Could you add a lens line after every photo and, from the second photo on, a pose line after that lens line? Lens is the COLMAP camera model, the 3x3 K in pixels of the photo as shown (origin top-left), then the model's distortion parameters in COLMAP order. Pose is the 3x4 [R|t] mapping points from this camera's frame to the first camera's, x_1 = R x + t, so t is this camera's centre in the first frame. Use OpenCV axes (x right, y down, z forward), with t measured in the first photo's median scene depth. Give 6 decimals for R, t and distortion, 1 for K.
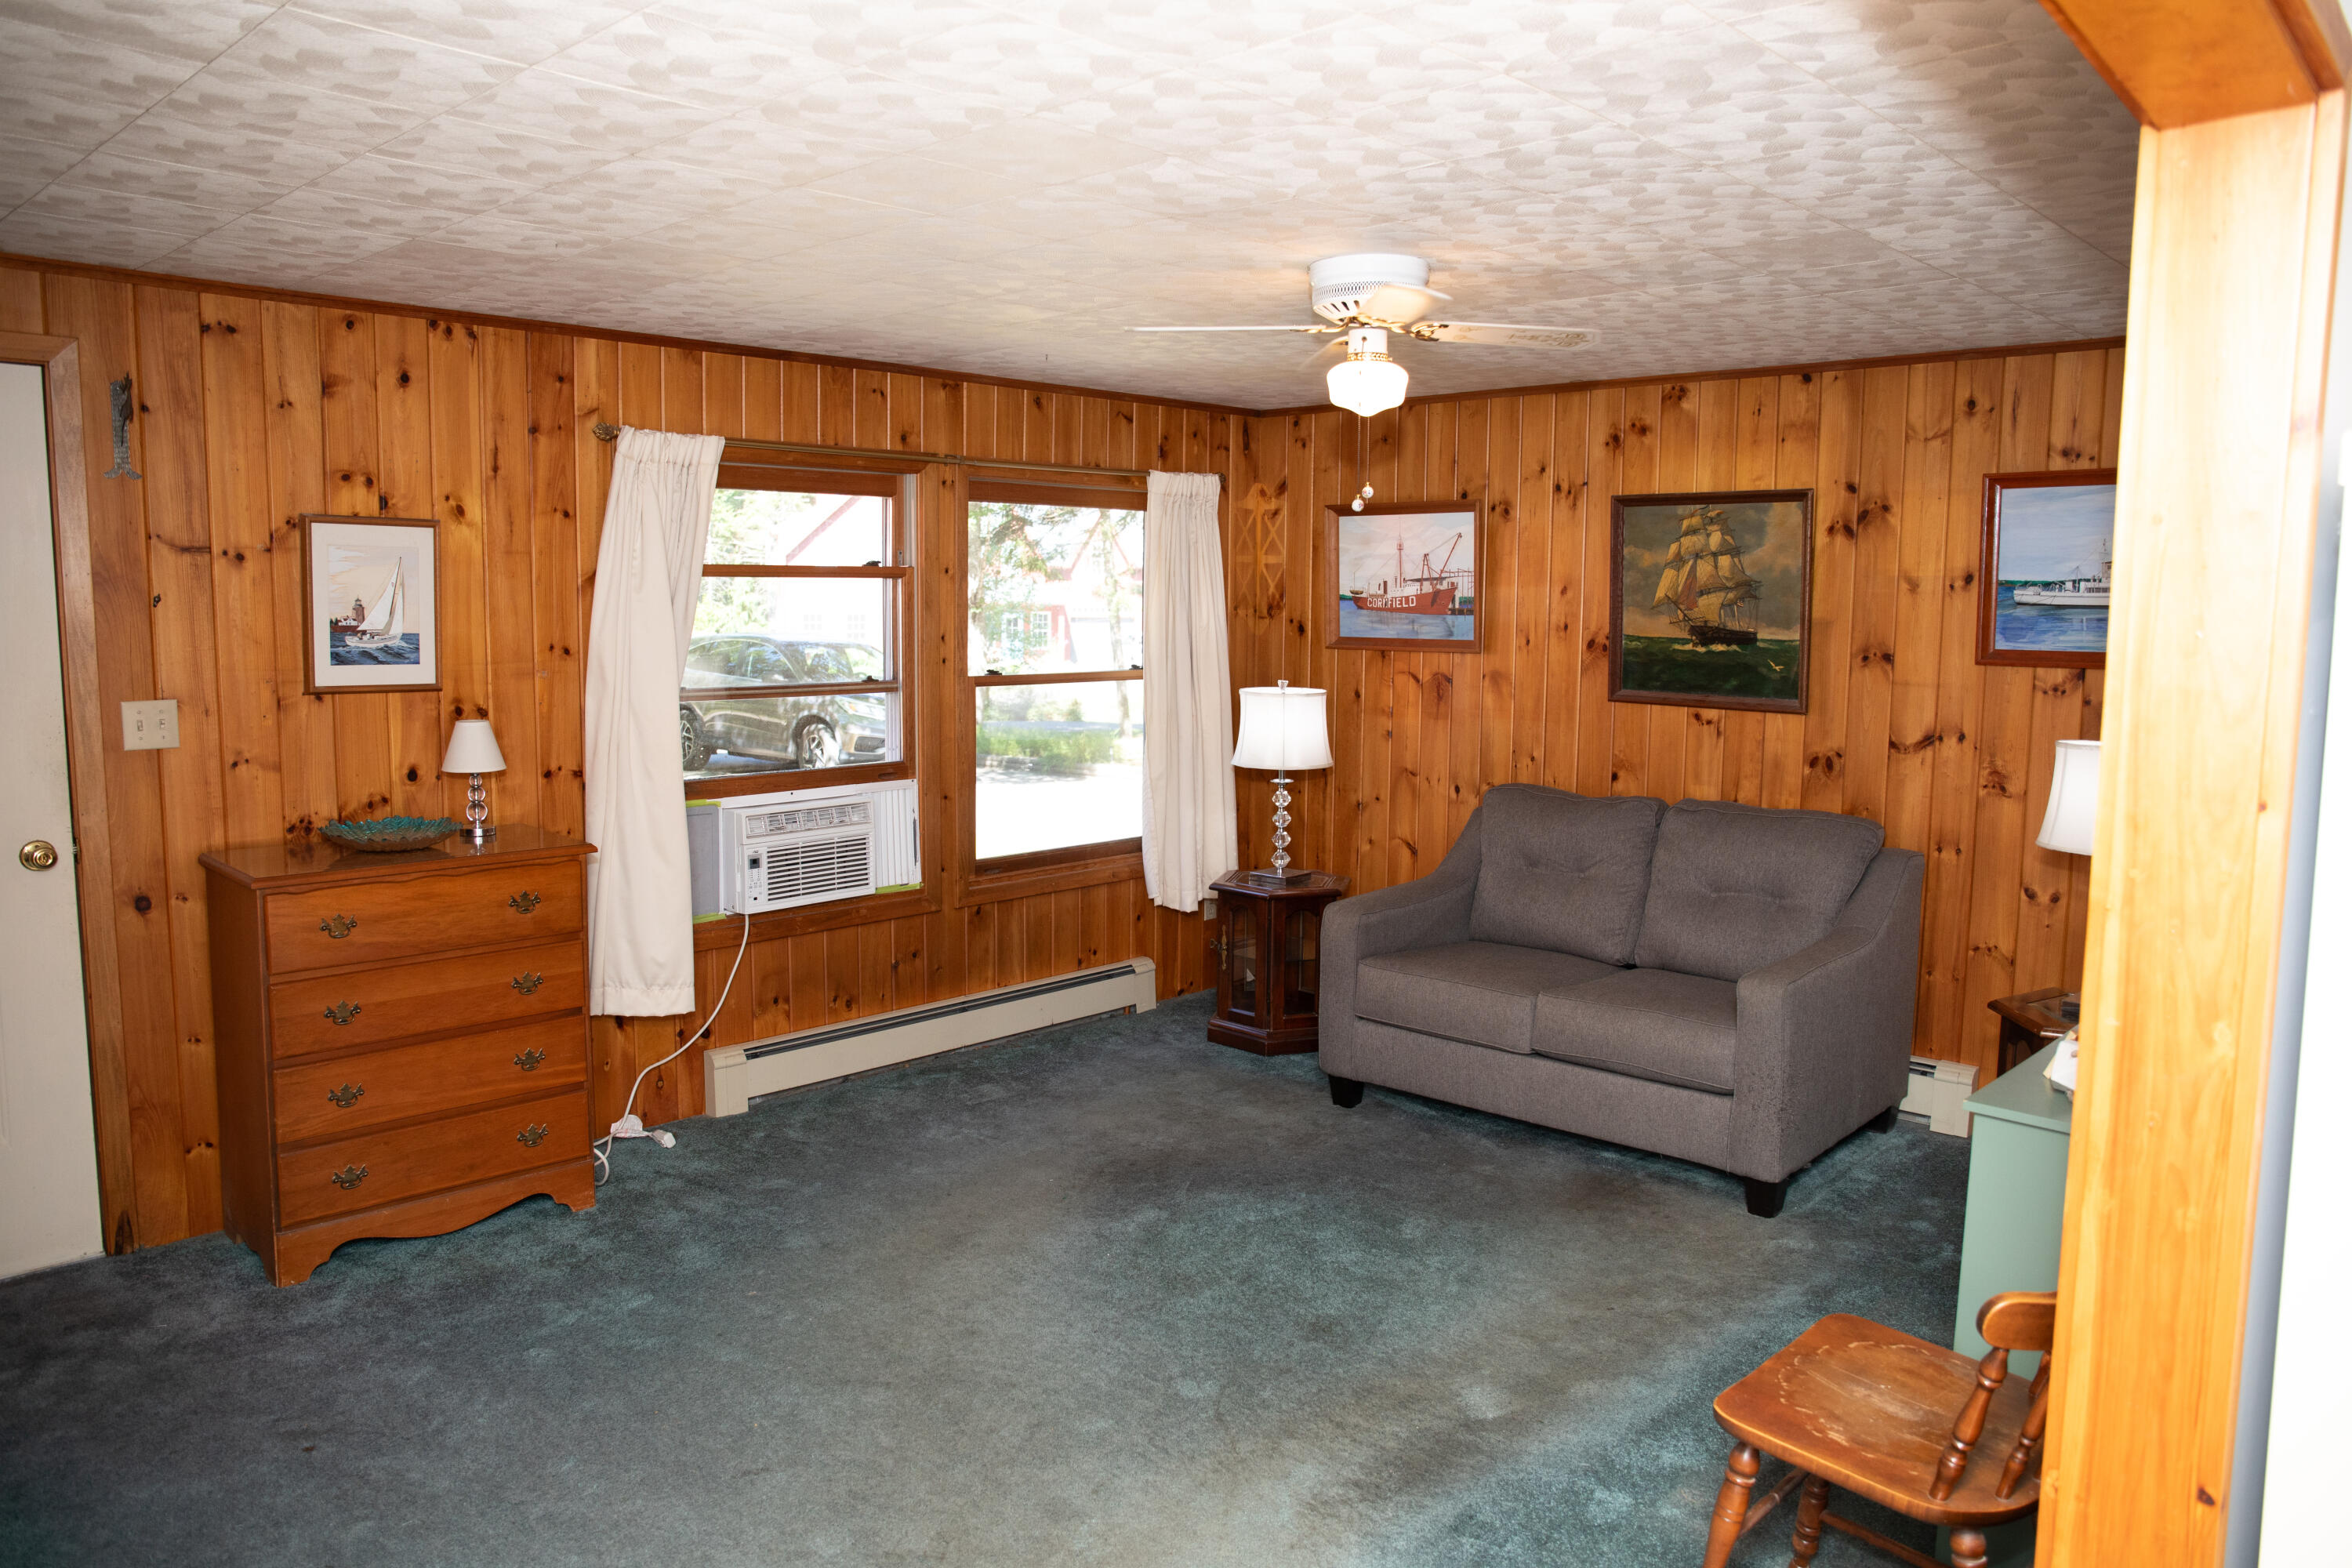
lens RADIAL K [[1633.6, 0, 1169.6], [0, 1633.6, 779.7], [0, 0, 1]] dist [-0.111960, 0.100092]
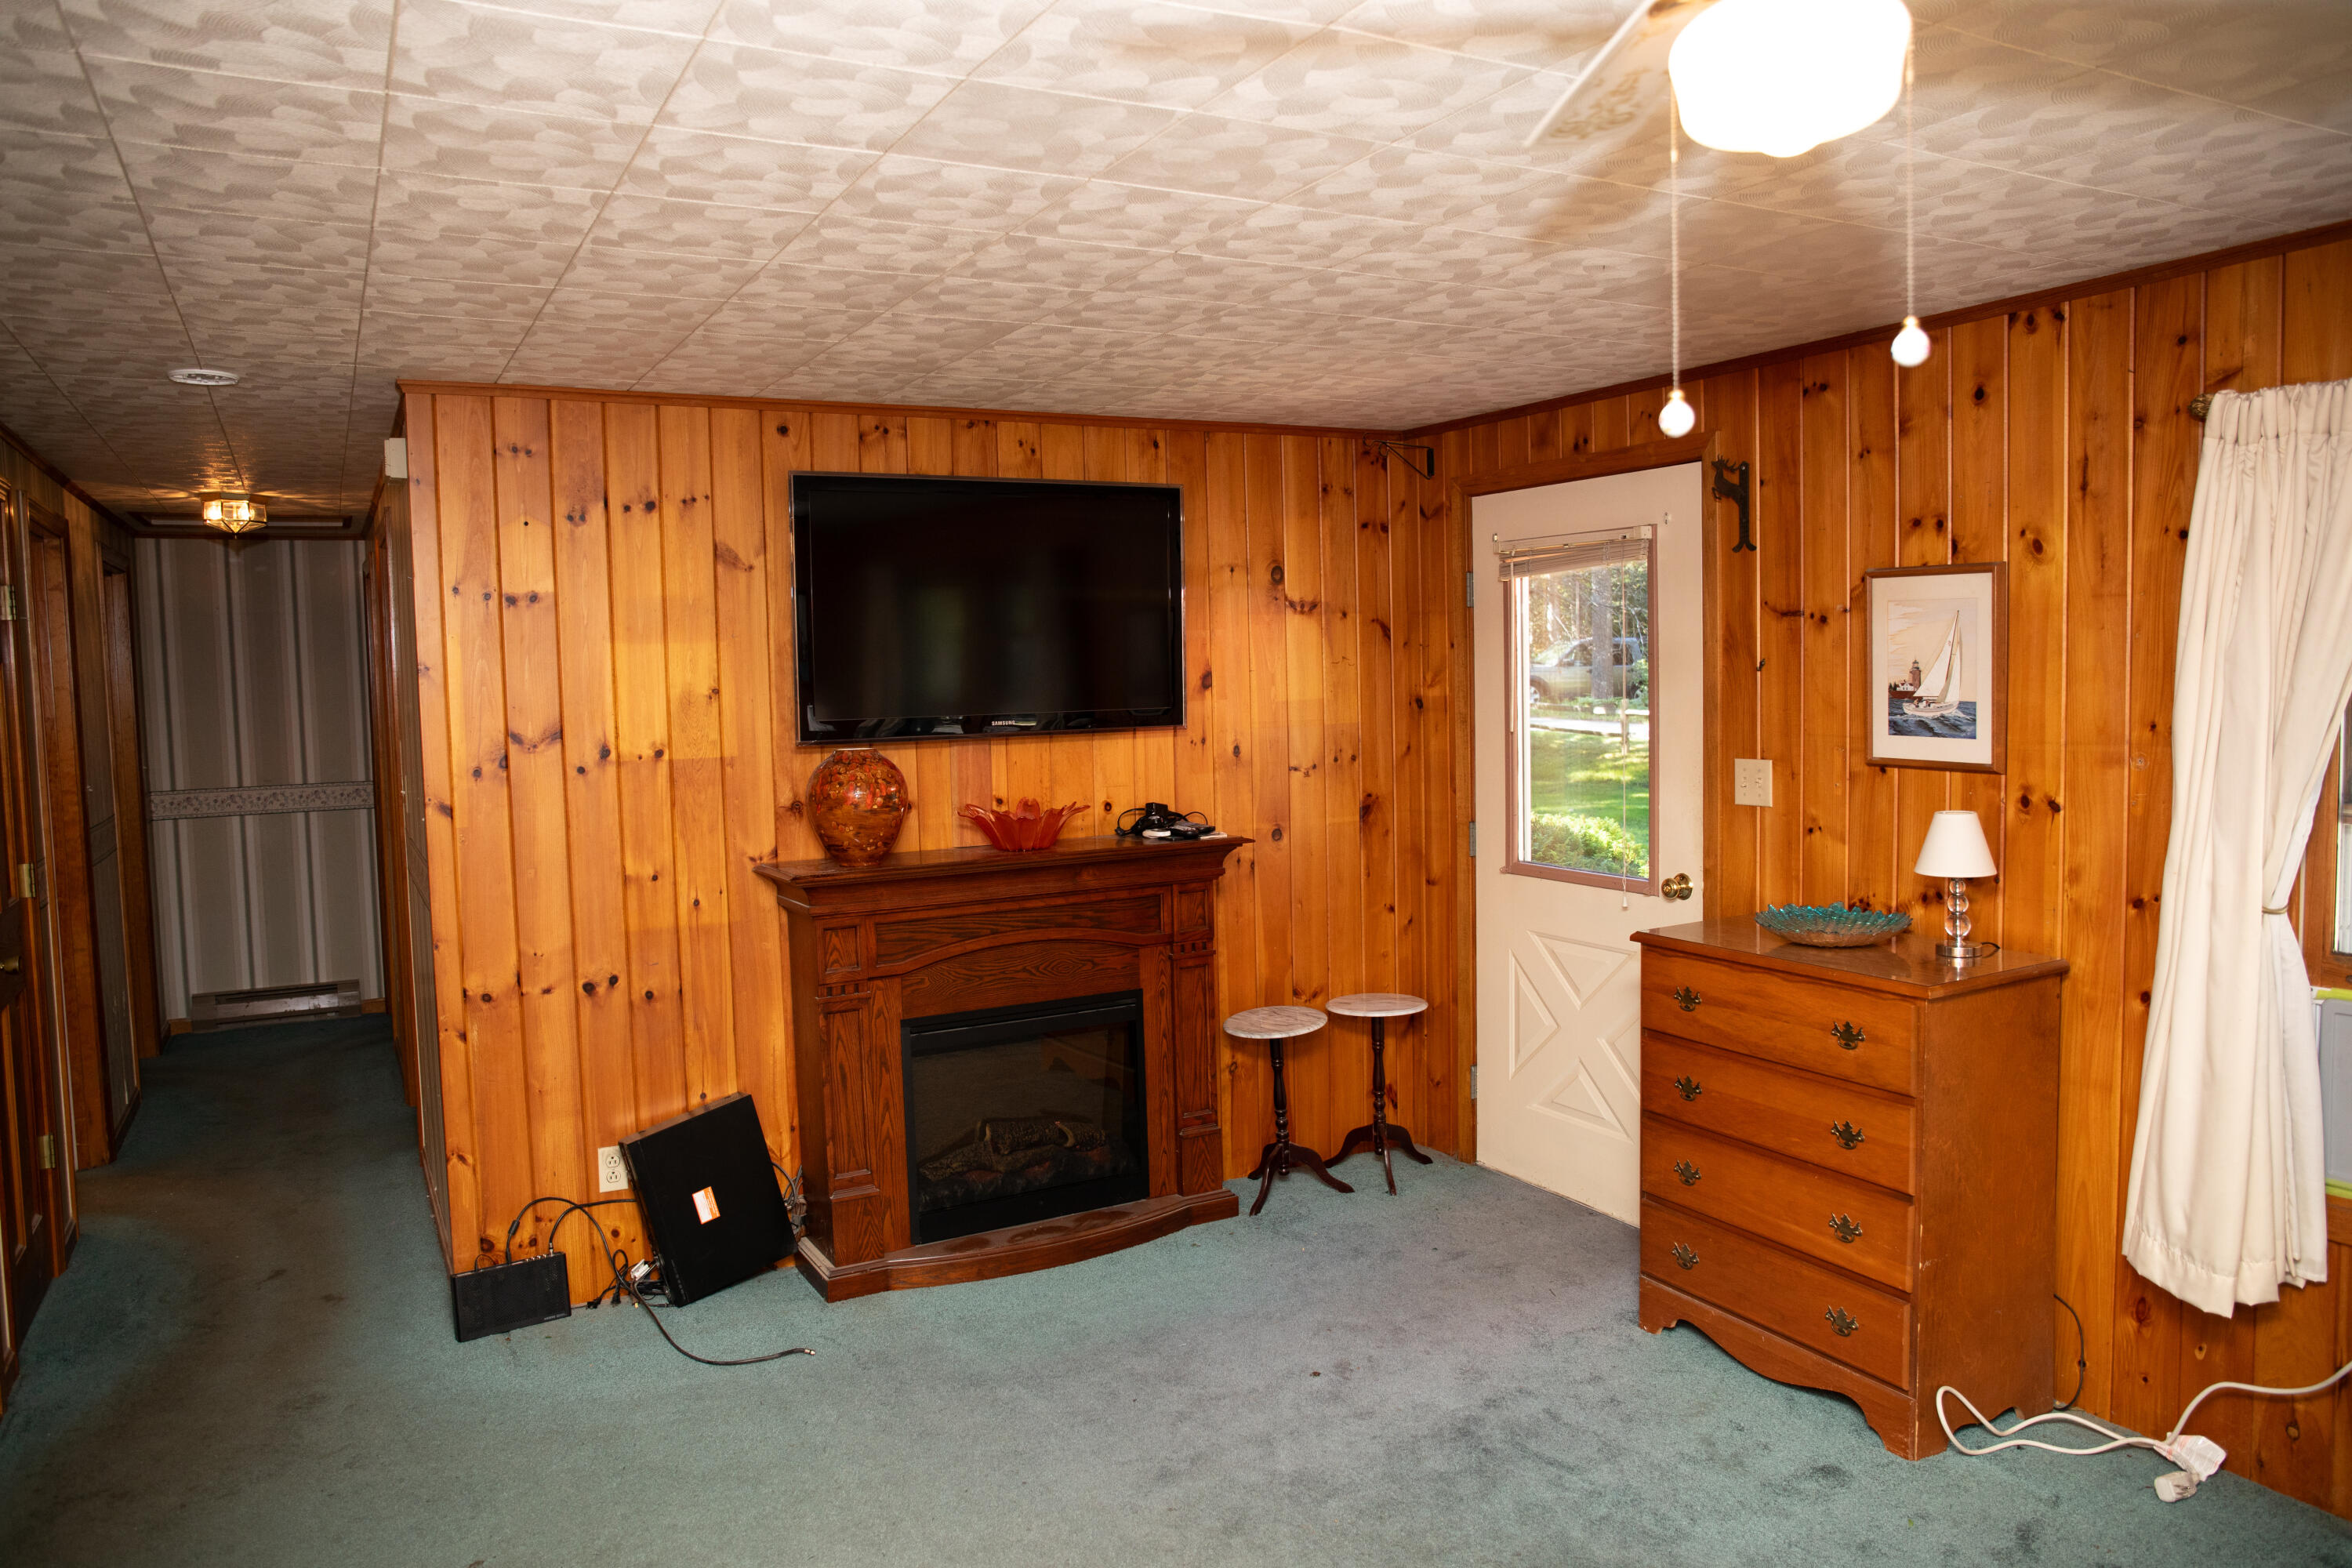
lens RADIAL K [[1633.6, 0, 1169.6], [0, 1633.6, 779.7], [0, 0, 1]] dist [-0.111960, 0.100092]
pose [[-0.314421, 0.064660, -0.947079, 0.449535], [-0.085556, 0.991687, 0.096109, -0.096898], [0.945420, 0.111247, -0.306275, 0.879136]]
